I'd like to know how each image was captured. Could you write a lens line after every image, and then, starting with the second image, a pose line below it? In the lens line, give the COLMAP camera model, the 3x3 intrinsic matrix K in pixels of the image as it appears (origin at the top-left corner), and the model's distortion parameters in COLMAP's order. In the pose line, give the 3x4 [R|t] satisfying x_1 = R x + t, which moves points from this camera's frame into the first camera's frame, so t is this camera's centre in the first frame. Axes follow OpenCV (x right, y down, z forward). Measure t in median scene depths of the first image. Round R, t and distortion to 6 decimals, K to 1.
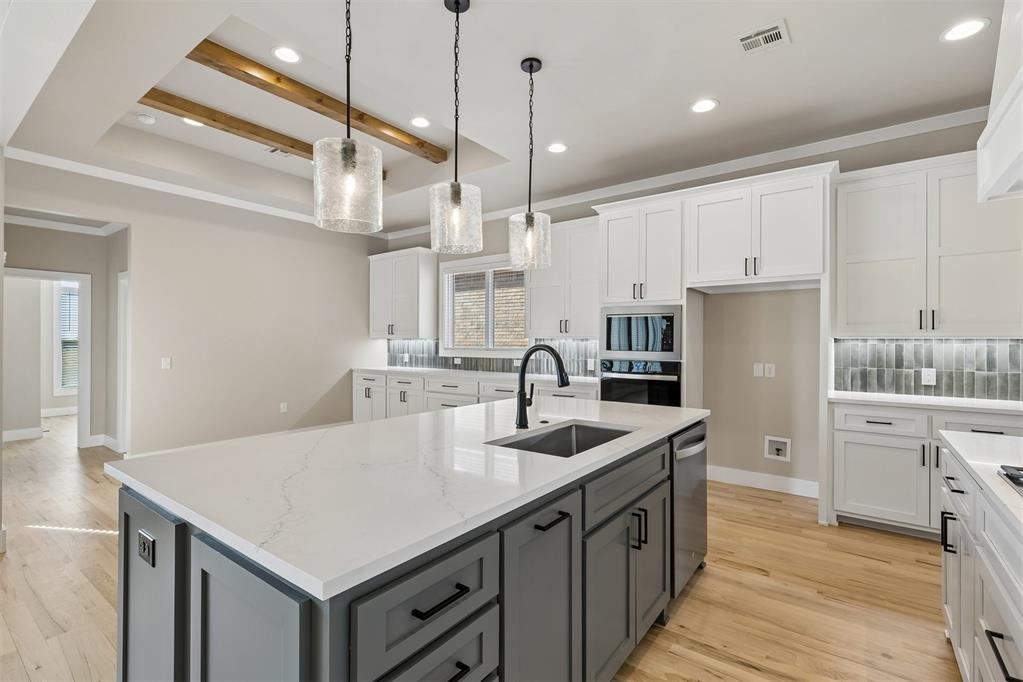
lens RADIAL K [[462.2, 0, 513.9], [0, 462.2, 338.1], [0, 0, 1]] dist [0.002275, 0.000432]
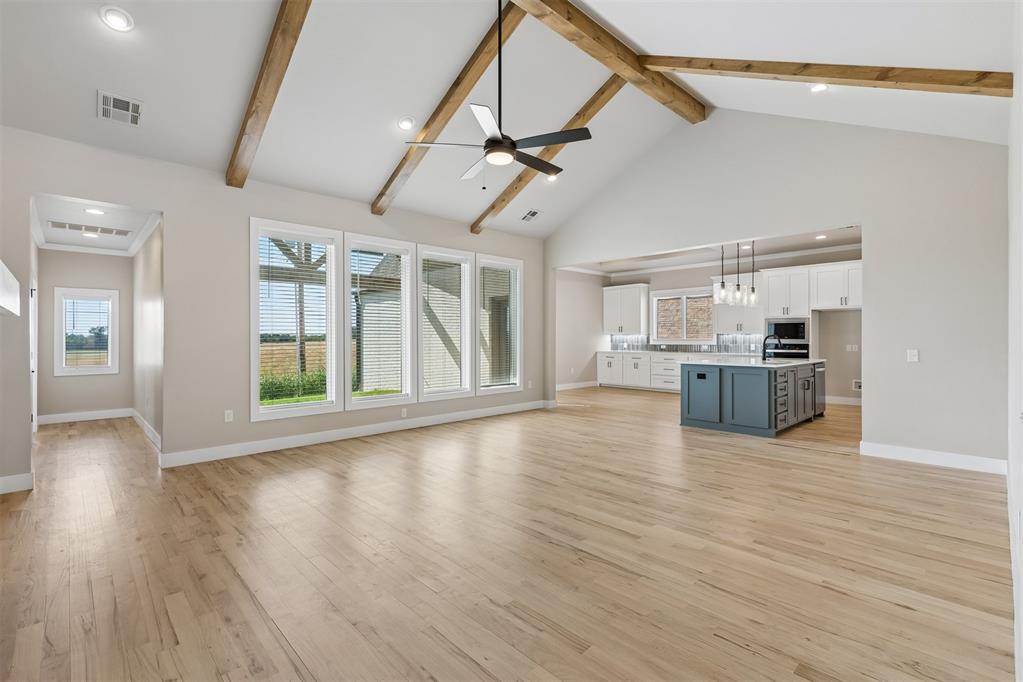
lens RADIAL K [[463.4, 0, 500.6], [0, 463.4, 337.6], [0, 0, 1]] dist [-0.001369, -0.000257]
pose [[0.983512, -0.003269, -0.180815, -0.415384], [0.003836, 0.999989, 0.002789, 0.006644], [0.180804, -0.003436, 0.983513, -0.870670]]
